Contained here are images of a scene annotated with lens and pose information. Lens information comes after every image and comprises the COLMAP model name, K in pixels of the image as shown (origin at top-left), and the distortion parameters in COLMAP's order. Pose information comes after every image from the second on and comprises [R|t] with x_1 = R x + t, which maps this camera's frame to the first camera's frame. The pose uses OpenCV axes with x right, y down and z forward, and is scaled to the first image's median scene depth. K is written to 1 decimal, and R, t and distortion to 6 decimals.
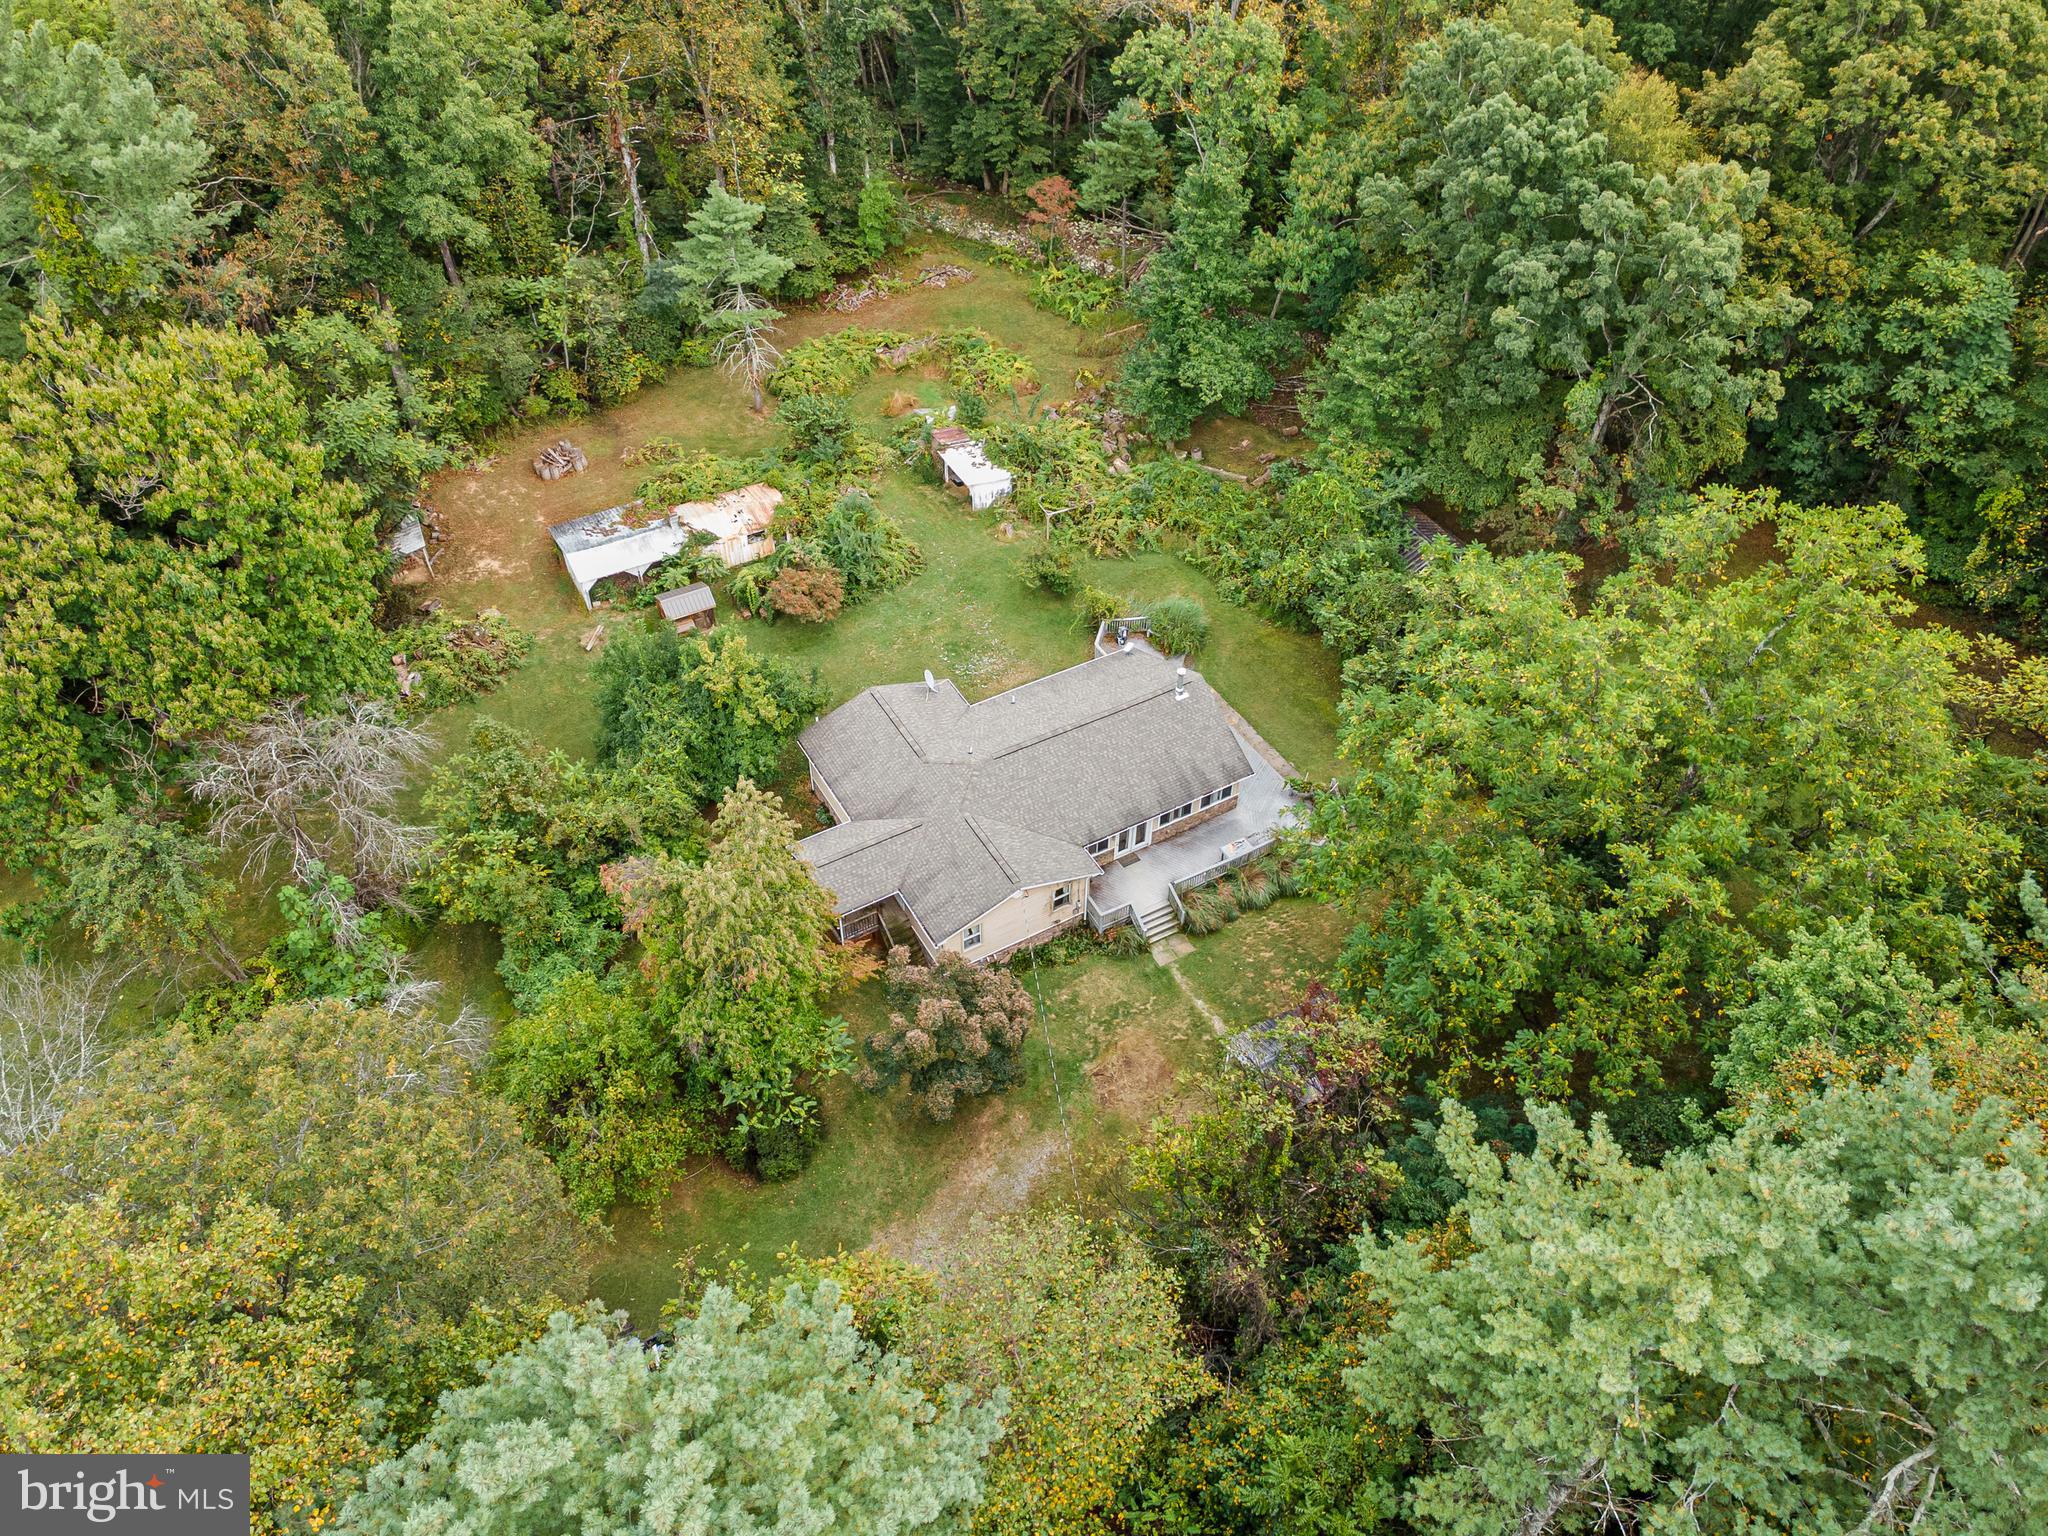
lens RADIAL K [[1548.7, 0, 1027.8], [0, 1548.7, 768.3], [0, 0, 1]] dist [0.033290, 0.009301]
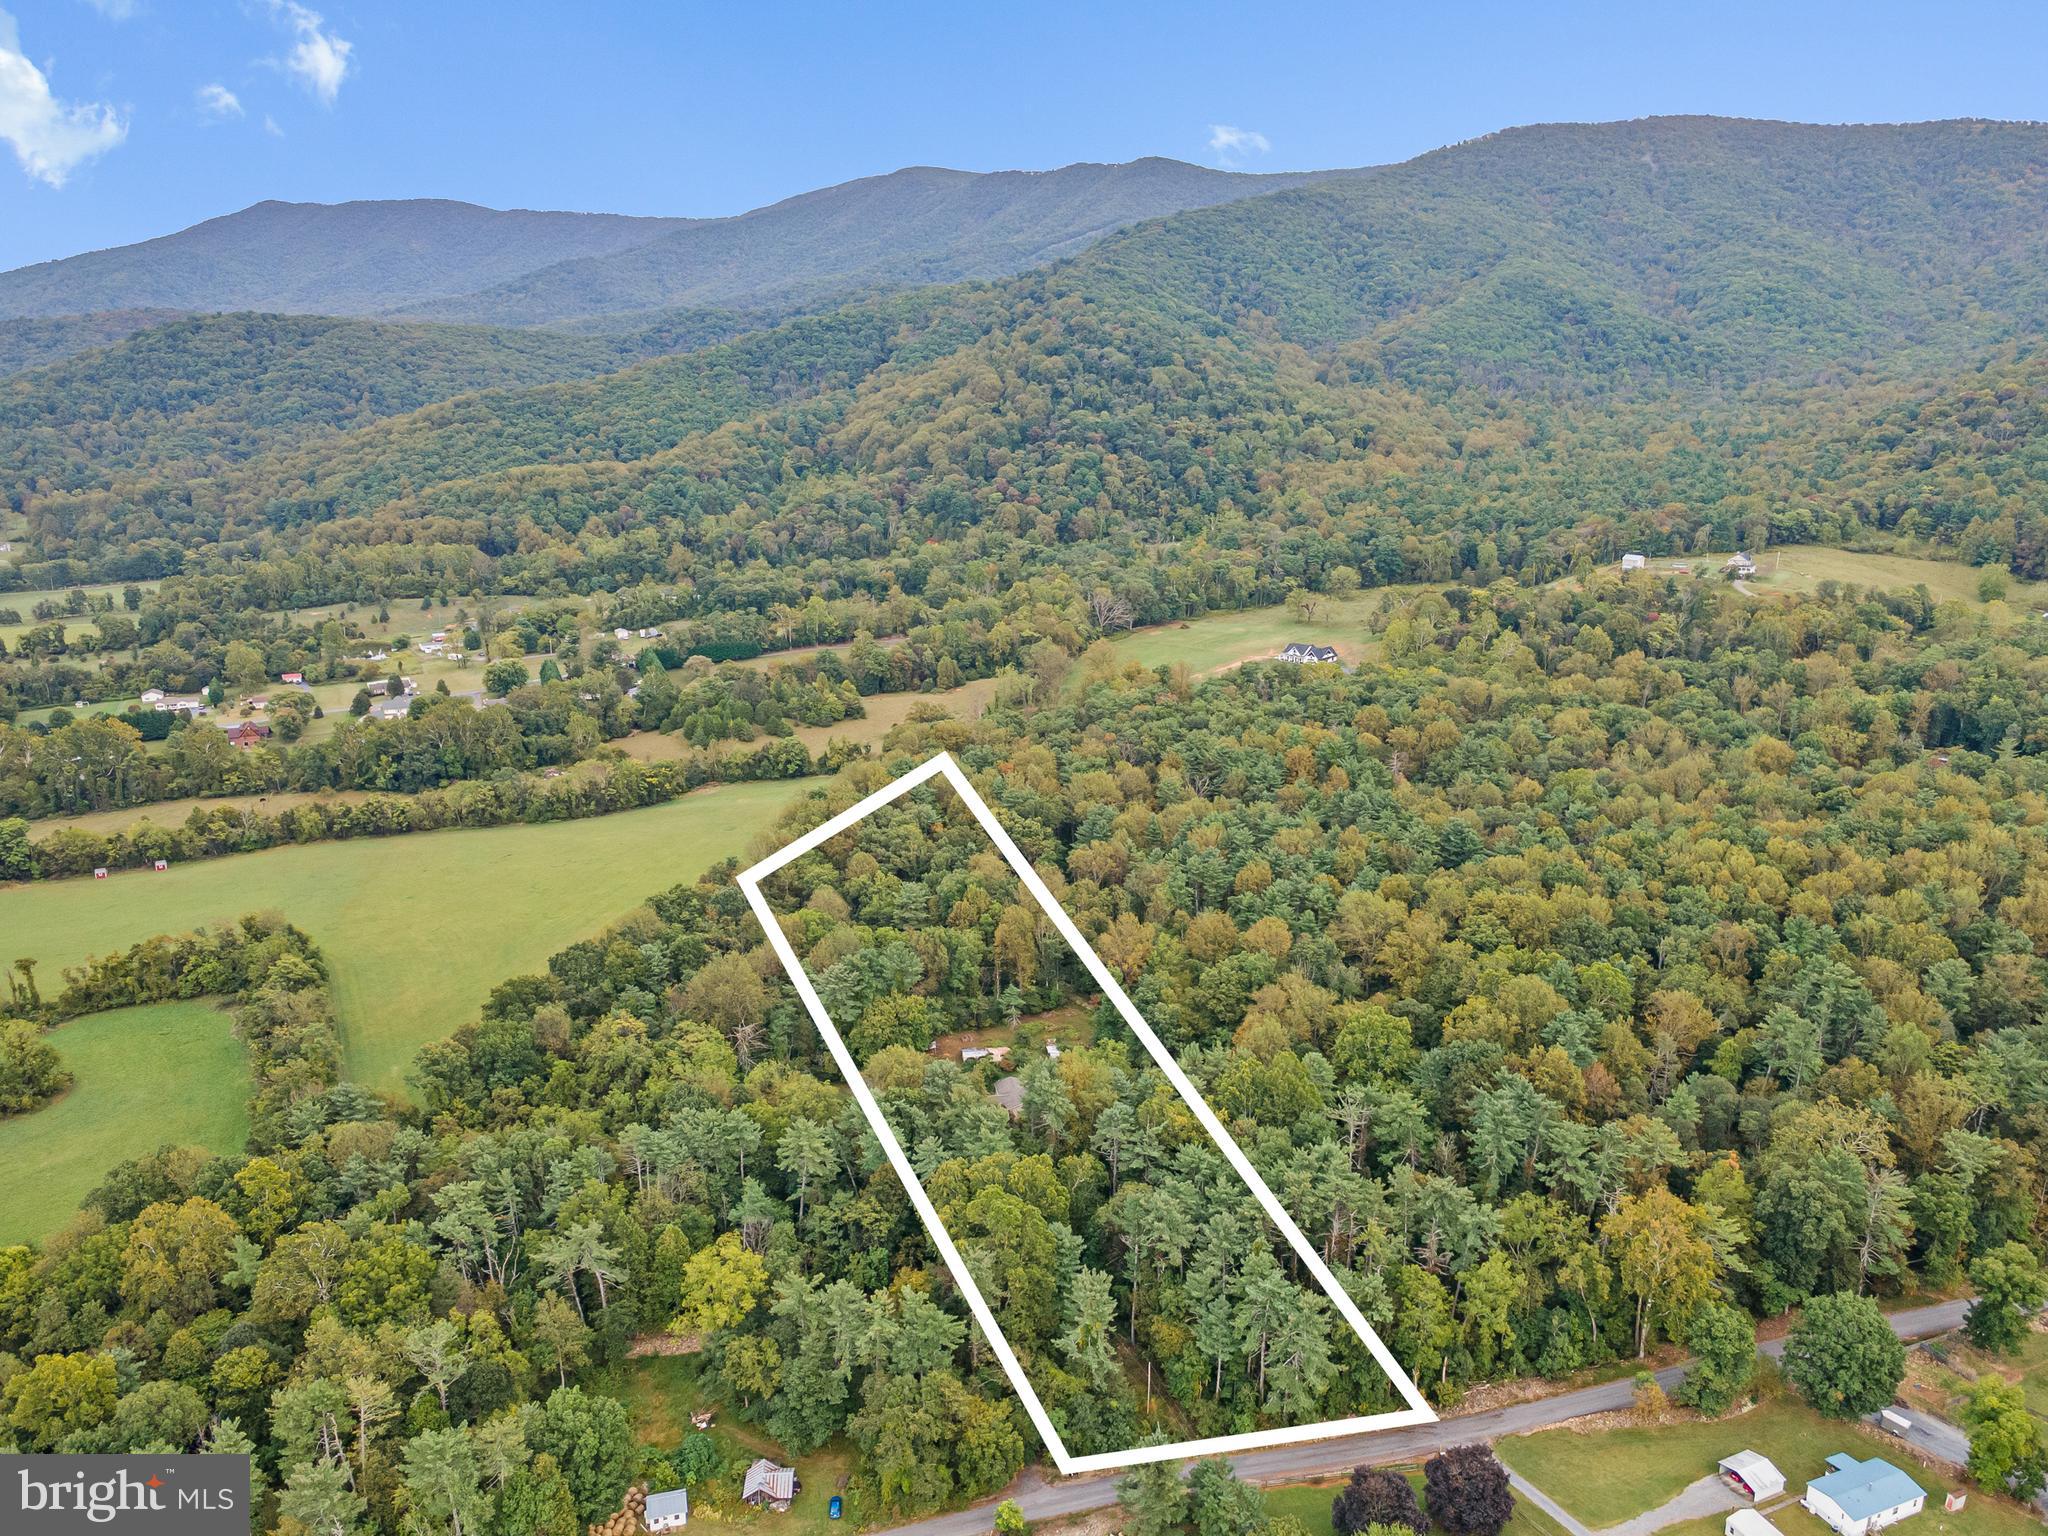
lens RADIAL K [[1548.7, 0, 1023.8], [0, 1548.7, 767.7], [0, 0, 1]] dist [0.033290, 0.009301]
pose [[0.949444, 0.097803, -0.298314, 1.141723], [-0.228710, 0.866418, -0.443859, 1.104187], [0.215054, 0.489647, 0.844984, -3.203822]]
